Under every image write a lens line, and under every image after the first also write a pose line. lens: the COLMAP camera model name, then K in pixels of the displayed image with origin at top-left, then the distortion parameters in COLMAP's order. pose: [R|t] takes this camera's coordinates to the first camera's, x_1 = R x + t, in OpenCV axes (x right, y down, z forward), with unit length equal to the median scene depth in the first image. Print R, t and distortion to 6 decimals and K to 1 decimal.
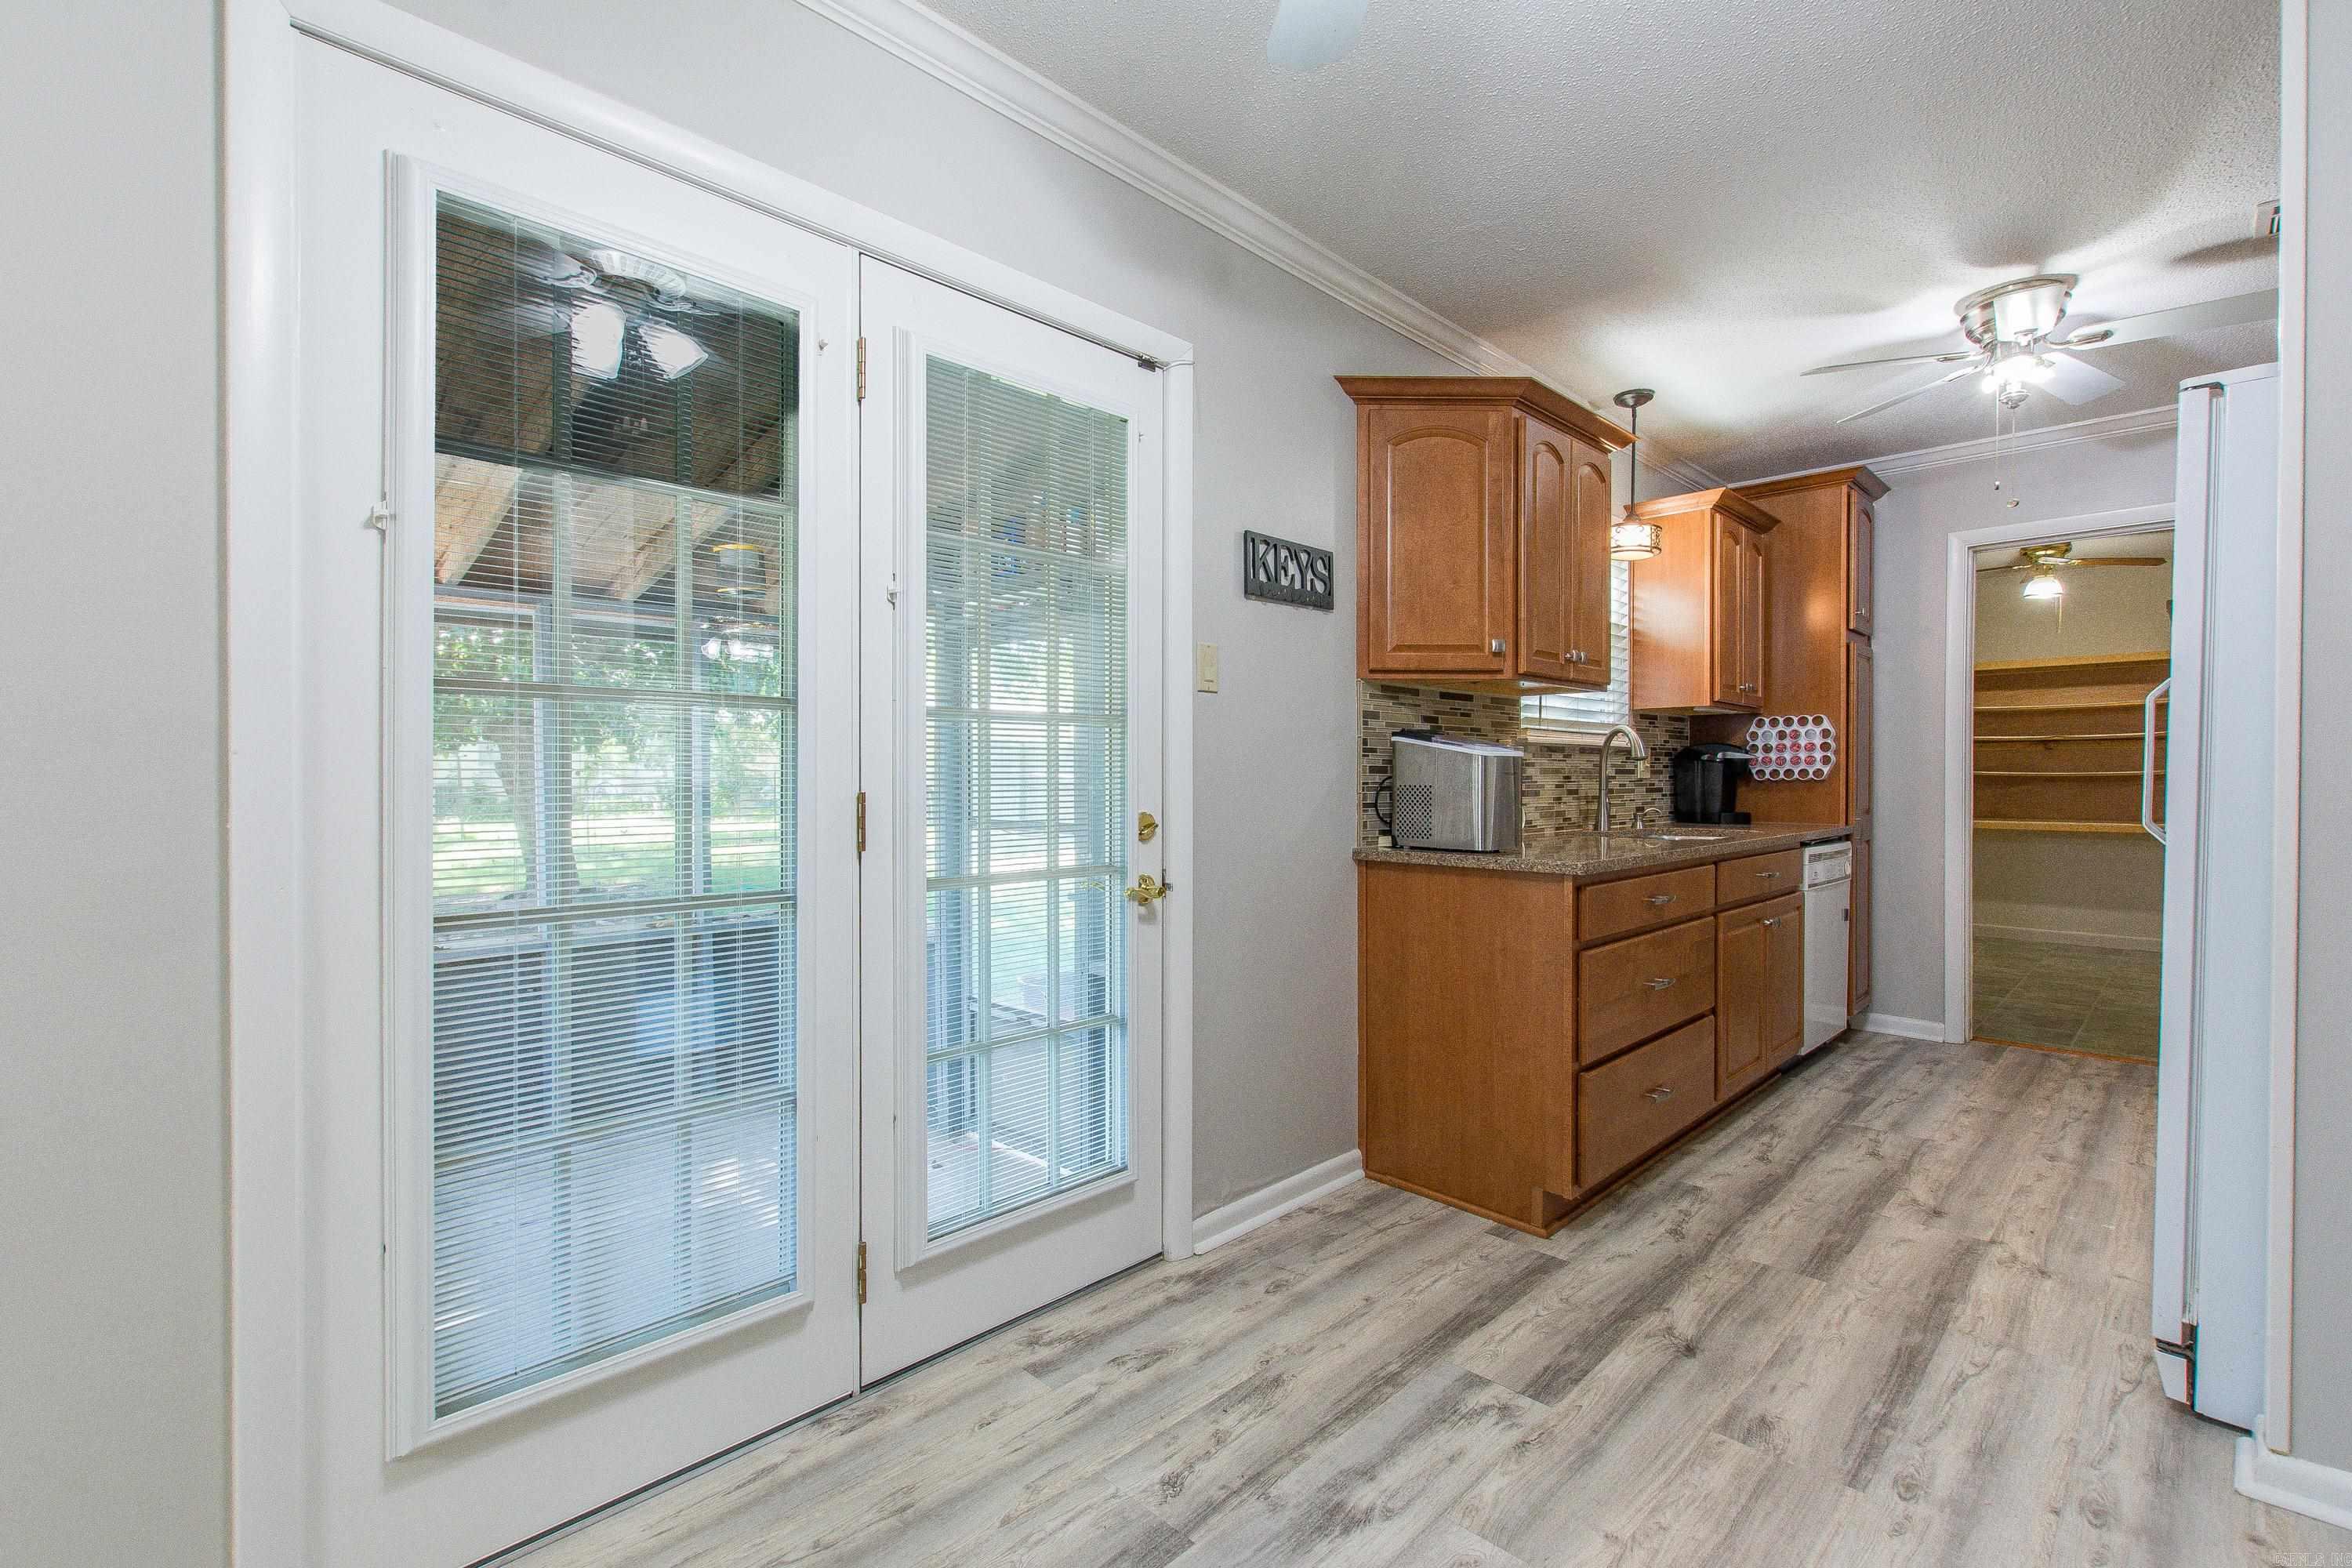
lens RADIAL K [[1042.9, 0, 1201.0], [0, 1042.9, 782.9], [0, 0, 1]] dist [0.004232, -0.000114]
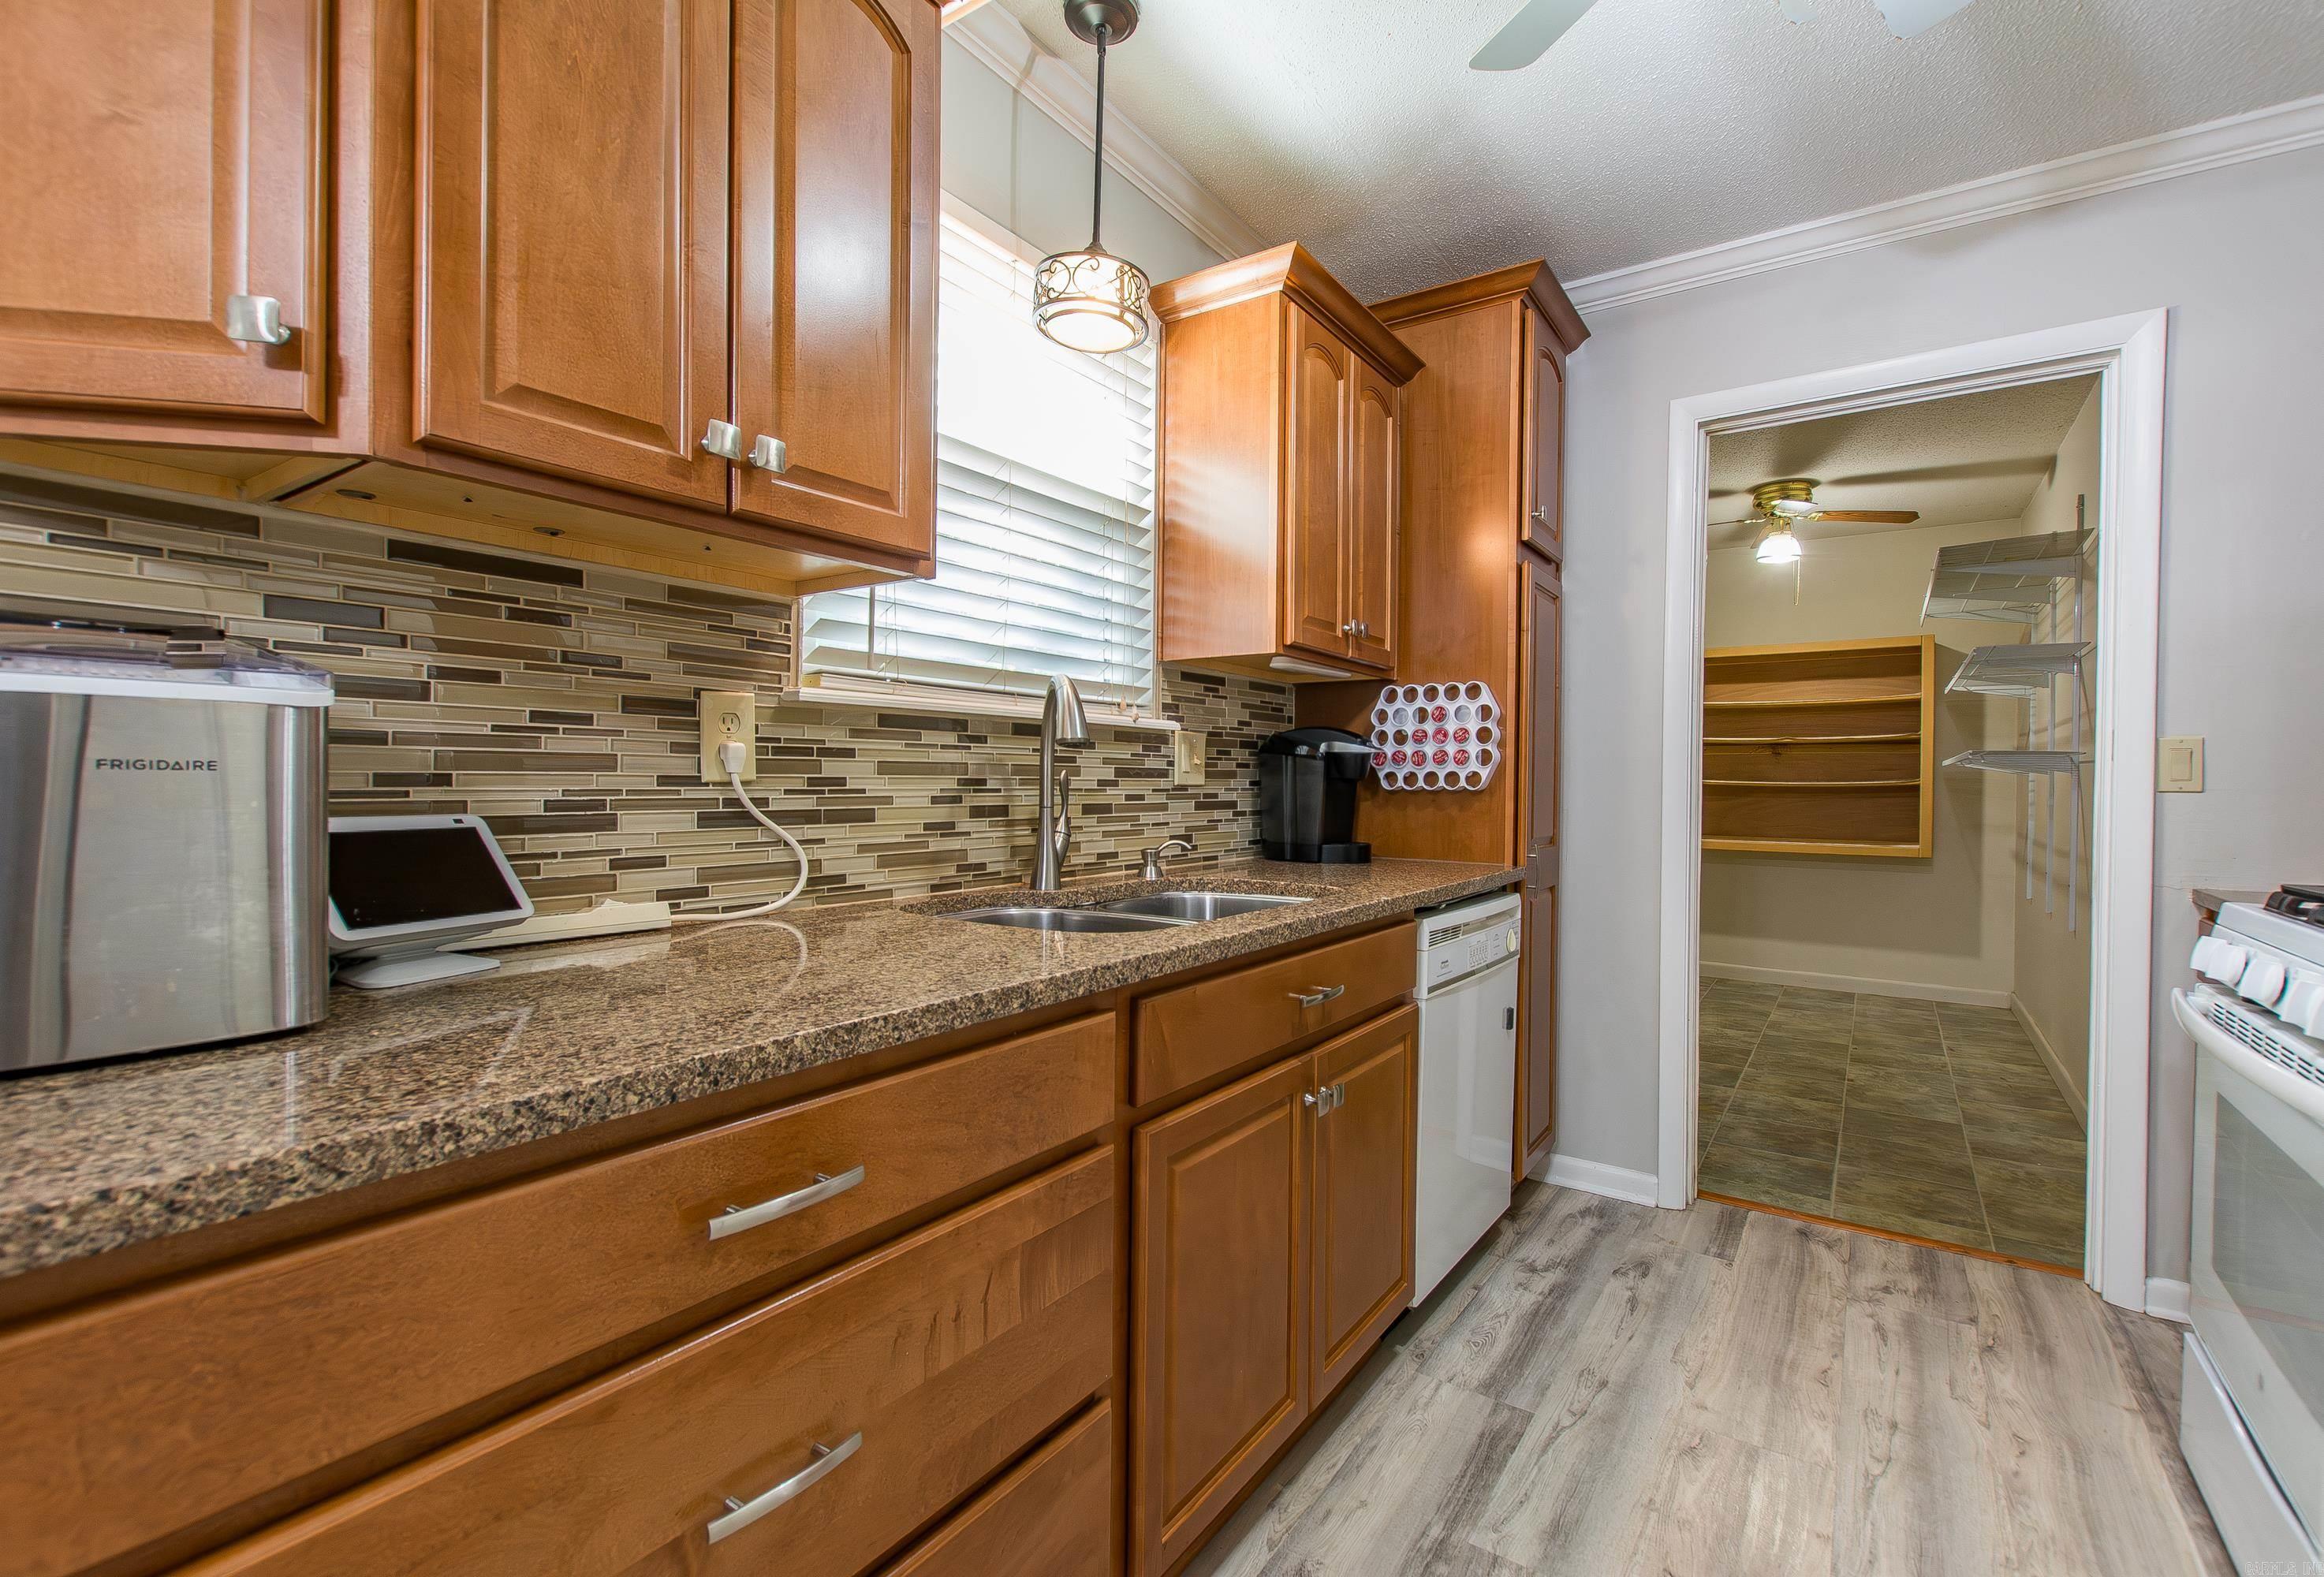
lens RADIAL K [[1027.8, 0, 1196.7], [0, 1027.8, 787.6], [0, 0, 1]] dist [0.002373, -0.003302]
pose [[0.982635, 0.008022, 0.185375, 0.368357], [-0.008288, 0.999965, 0.000659, -0.003747], [-0.185363, -0.002184, 0.982668, 0.508229]]
